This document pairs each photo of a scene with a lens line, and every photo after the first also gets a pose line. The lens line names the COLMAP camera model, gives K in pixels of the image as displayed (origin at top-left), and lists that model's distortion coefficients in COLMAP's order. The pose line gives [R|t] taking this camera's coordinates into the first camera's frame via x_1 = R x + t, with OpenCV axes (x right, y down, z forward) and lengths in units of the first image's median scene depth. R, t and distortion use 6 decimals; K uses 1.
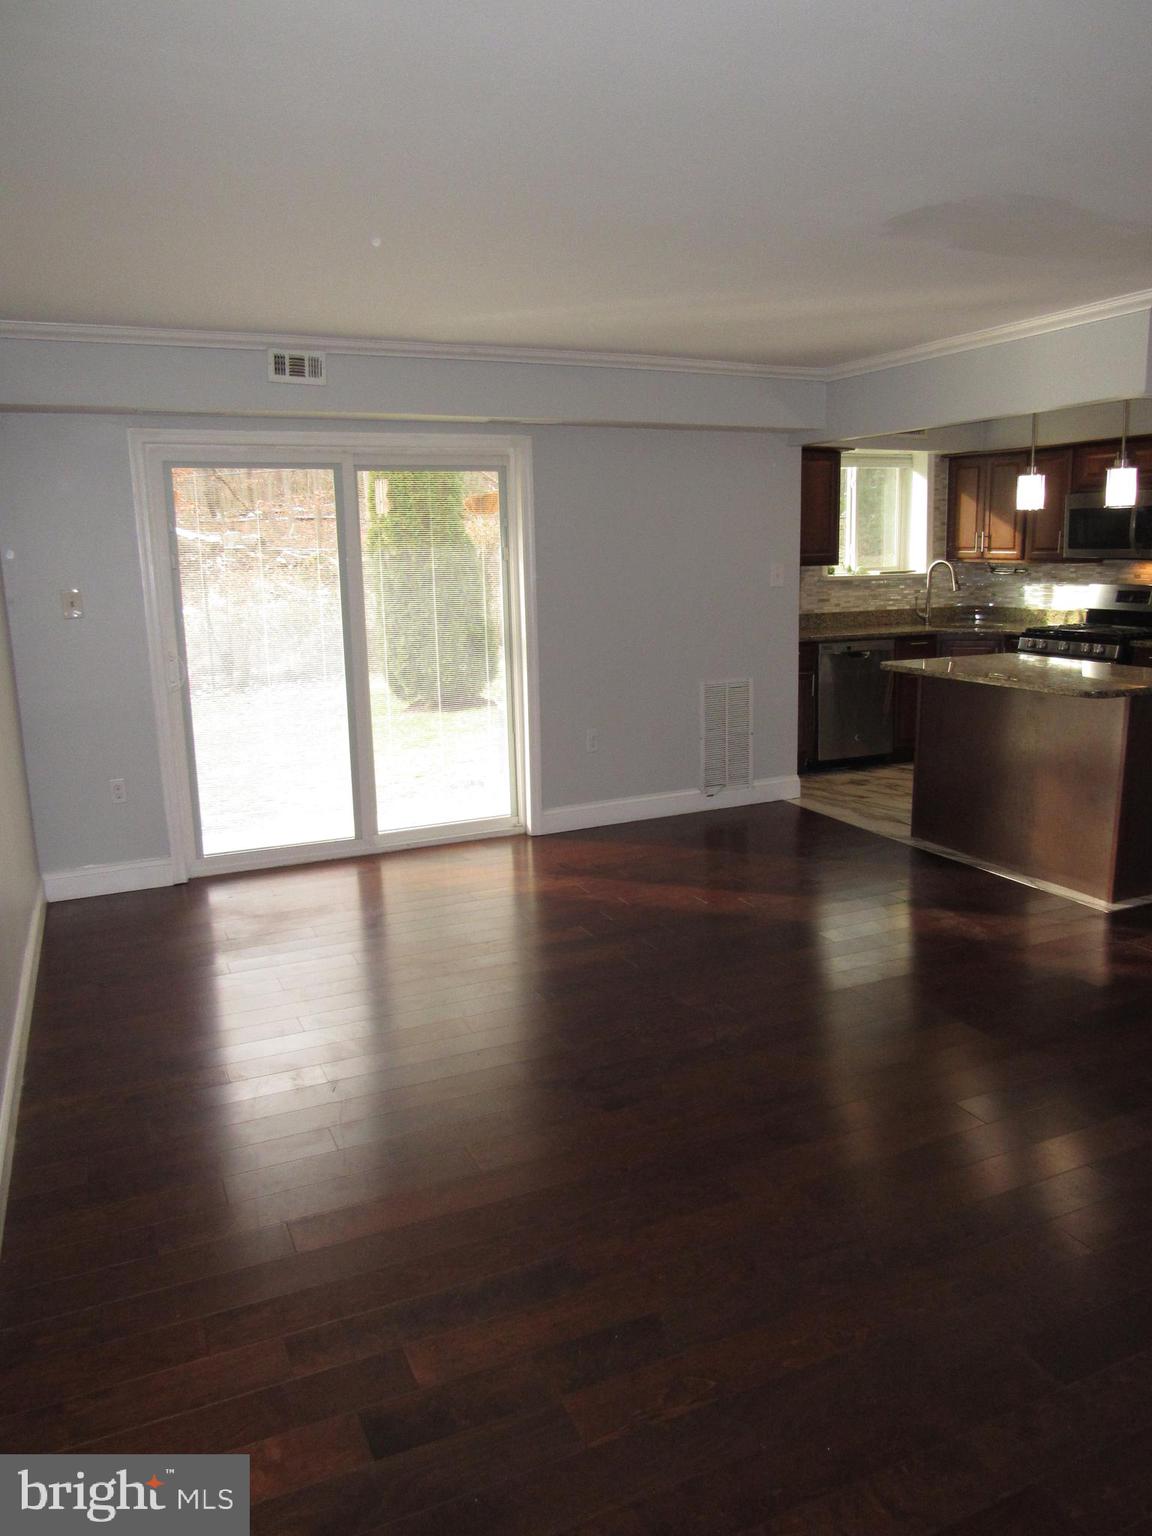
lens RADIAL K [[1114.6, 0, 579.3], [0, 1114.6, 758.6], [0, 0, 1]] dist [-0.021244, 0.009473]
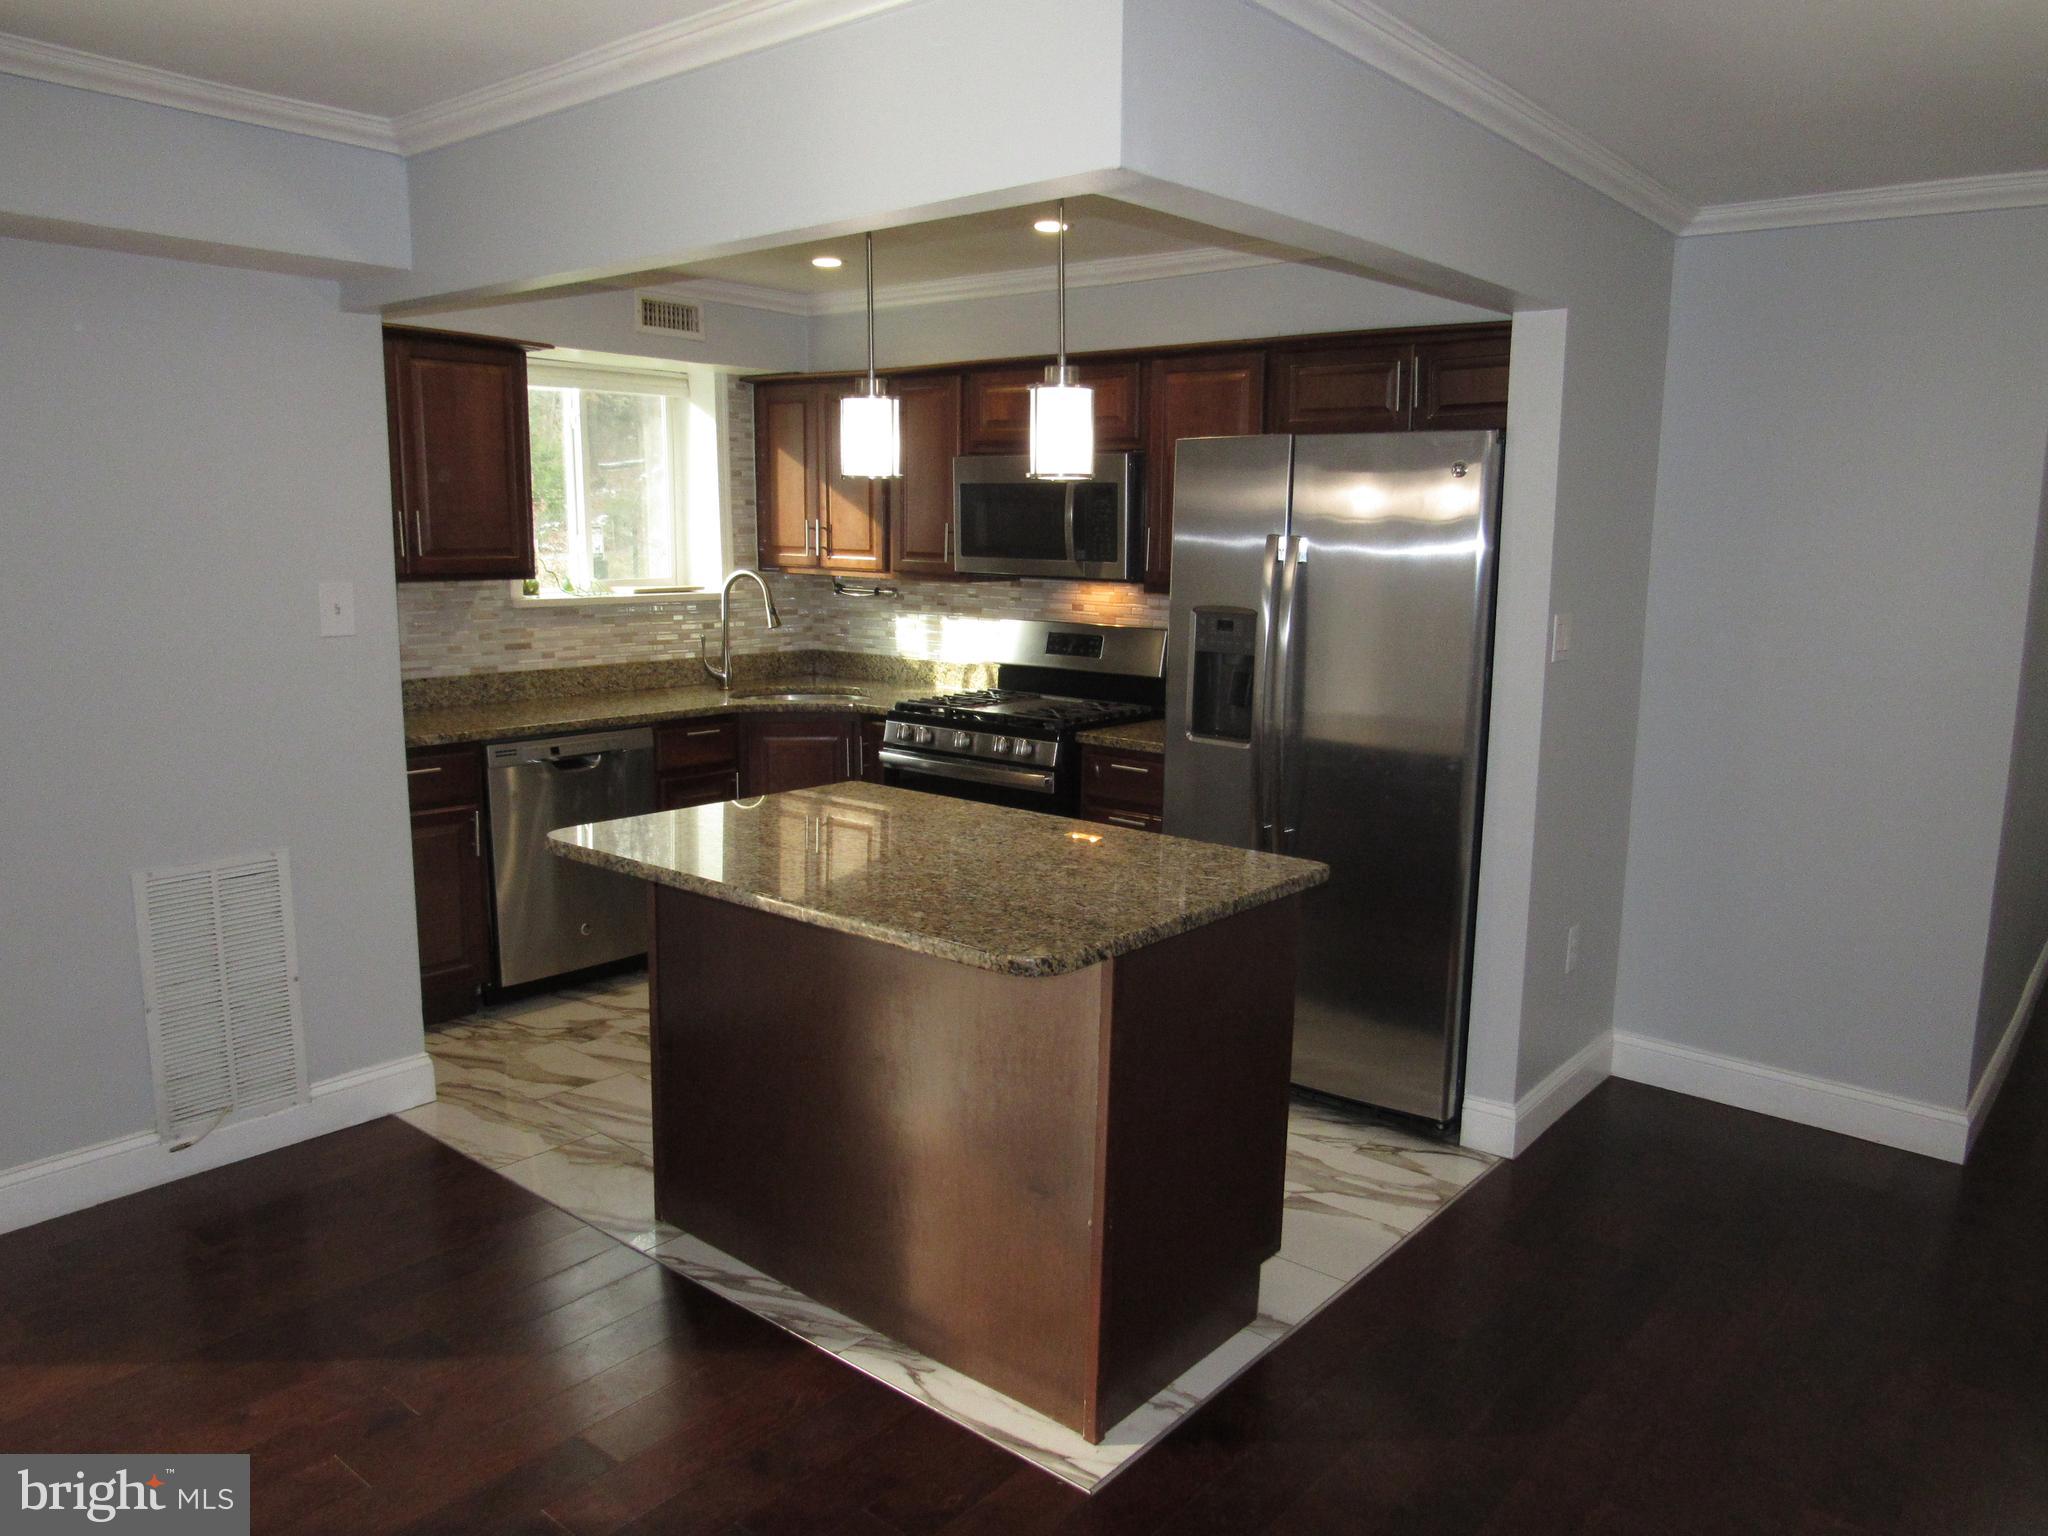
lens RADIAL K [[1486.1, 0, 1008.9], [0, 1486.1, 783.9], [0, 0, 1]] dist [-0.021244, 0.009473]
pose [[0.907096, -0.044192, 0.418597, 0.162233], [0.051328, 0.998665, -0.005797, -0.076875], [-0.417782, 0.026744, 0.908153, 0.354613]]
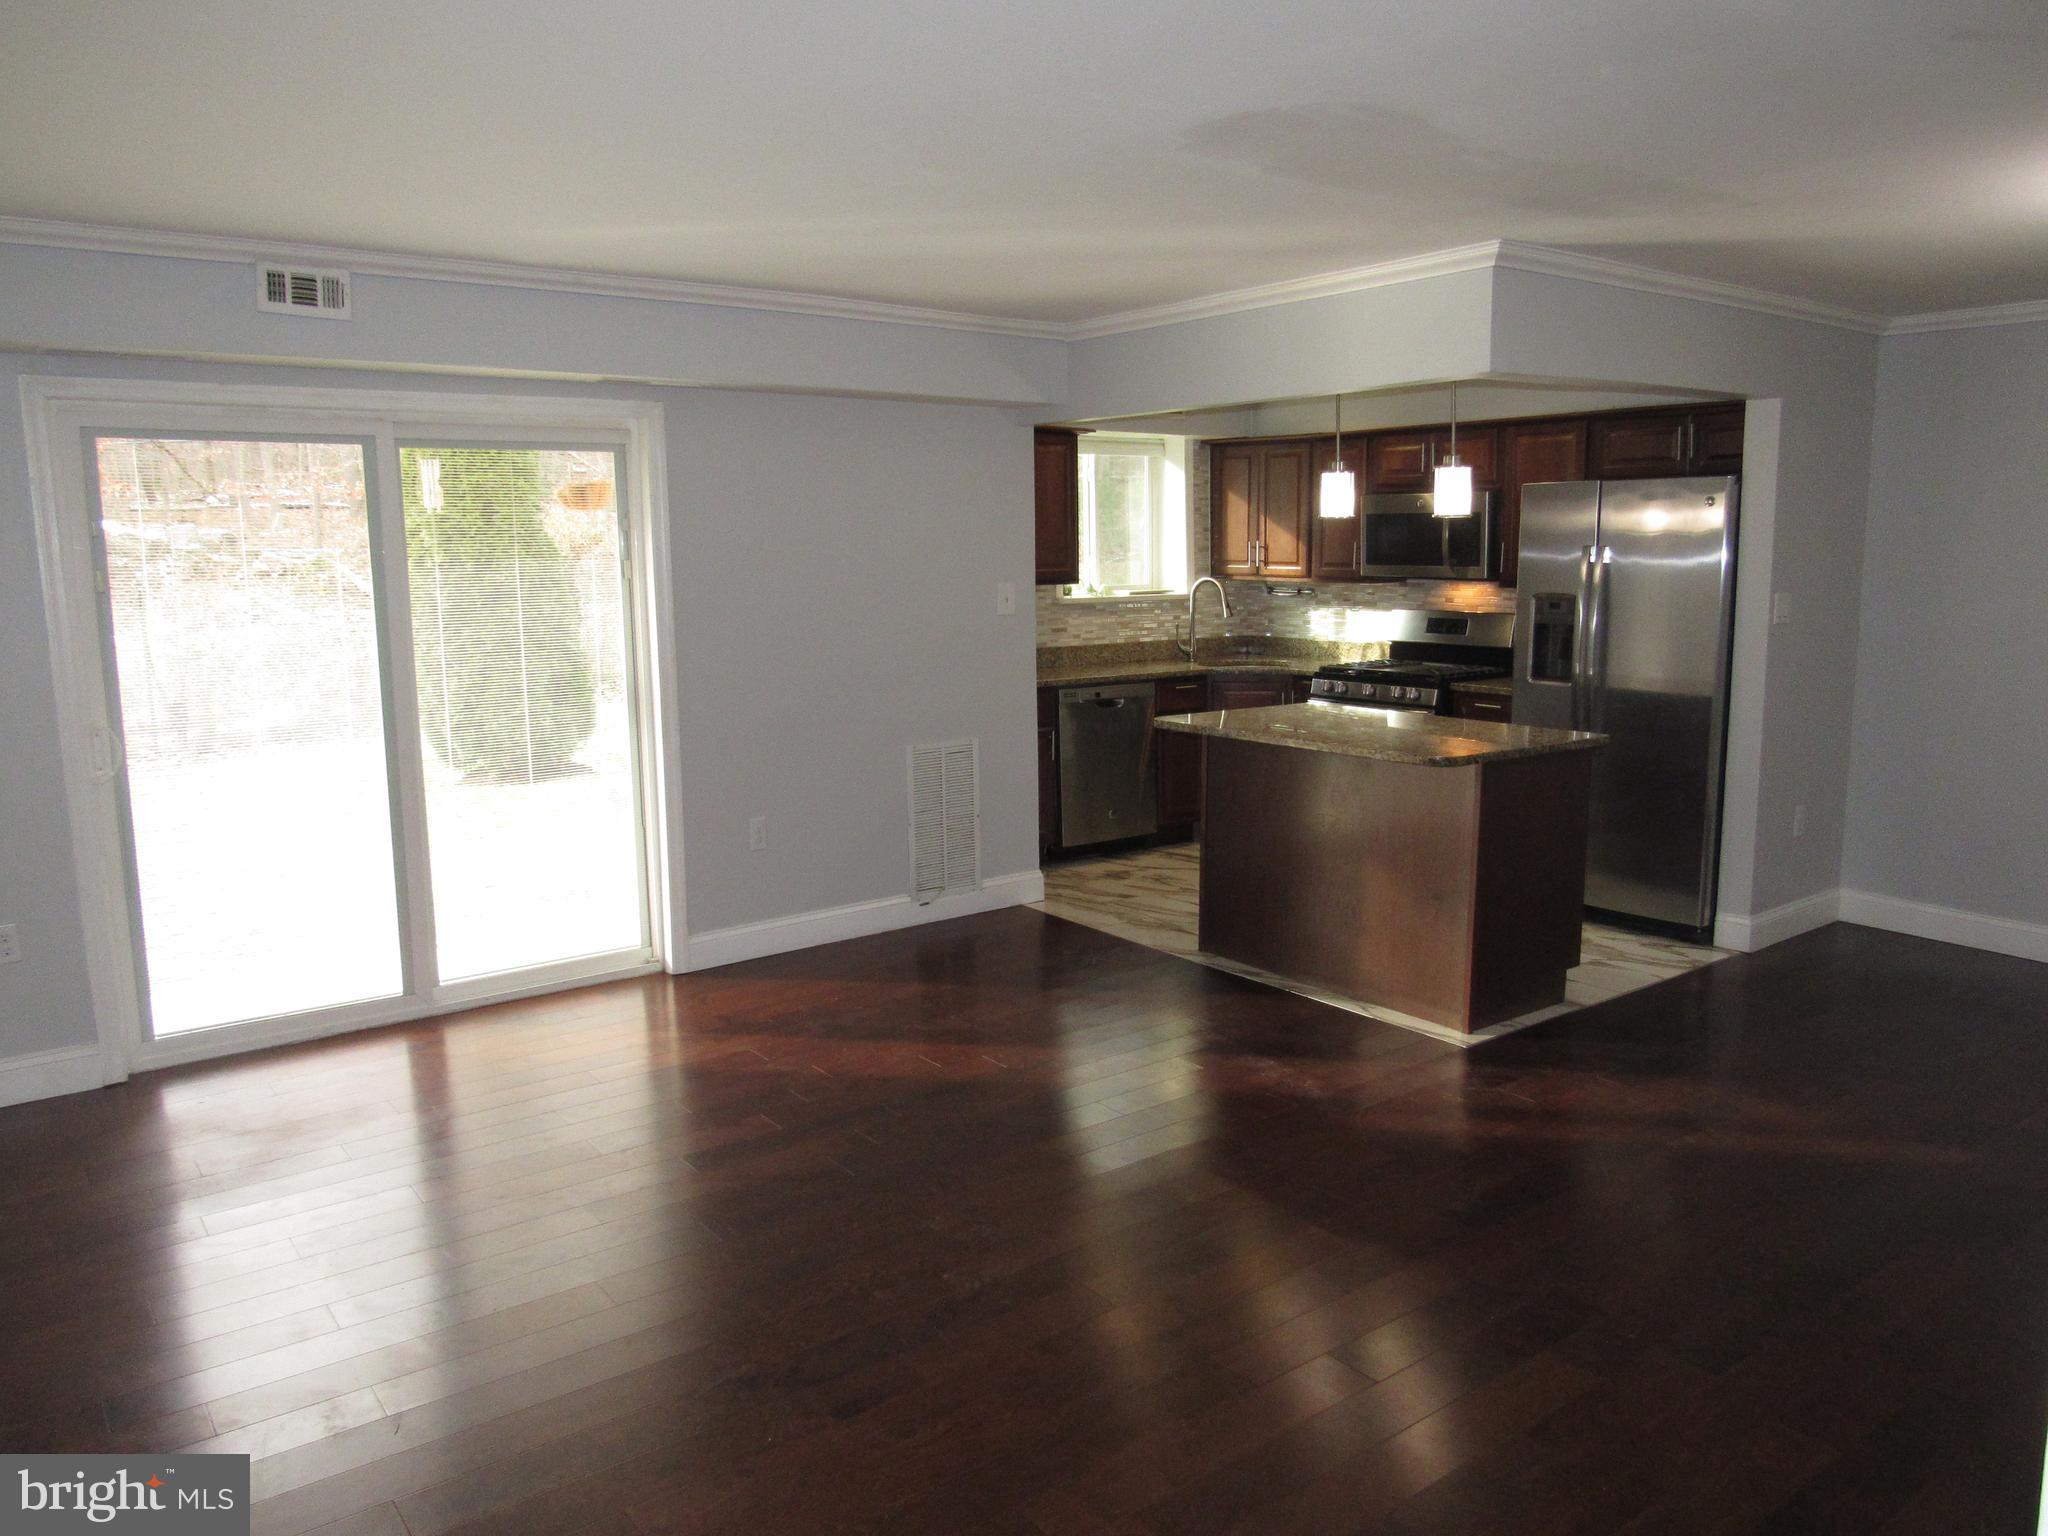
lens RADIAL K [[1486.1, 0, 1027.6], [0, 1486.1, 764.7], [0, 0, 1]] dist [-0.021244, 0.009473]
pose [[0.976245, -0.022498, 0.215497, -0.020801], [0.031923, 0.998675, -0.040352, -0.015194], [-0.214304, 0.046273, 0.975670, 0.043614]]
